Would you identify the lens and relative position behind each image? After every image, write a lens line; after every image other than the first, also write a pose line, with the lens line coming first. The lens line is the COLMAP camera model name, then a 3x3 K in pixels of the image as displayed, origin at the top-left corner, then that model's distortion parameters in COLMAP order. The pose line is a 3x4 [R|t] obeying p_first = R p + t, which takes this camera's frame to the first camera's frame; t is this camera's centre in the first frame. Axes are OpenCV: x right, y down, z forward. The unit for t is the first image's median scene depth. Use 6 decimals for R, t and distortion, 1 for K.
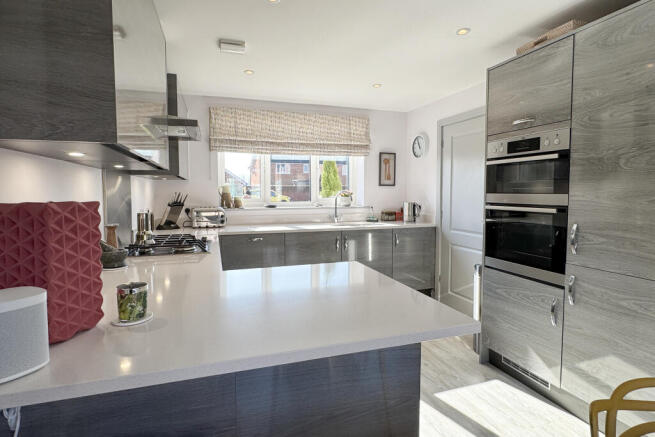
lens RADIAL K [[343.0, 0, 324.3], [0, 343.0, 208.7], [0, 0, 1]] dist [0.006566, 0.000308]
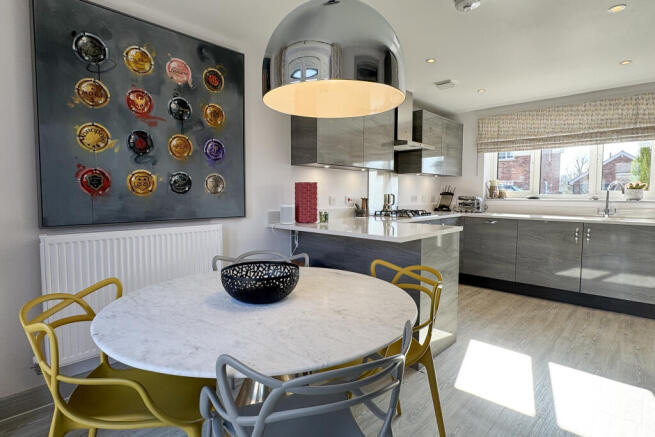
lens RADIAL K [[343.0, 0, 327.4], [0, 343.0, 216.5], [0, 0, 1]] dist [0.006566, 0.000308]
pose [[0.471339, 0.065366, -0.879527, 0.537376], [-0.049517, 0.997638, 0.047607, 0.034154], [0.880561, 0.021113, 0.473462, -0.092316]]
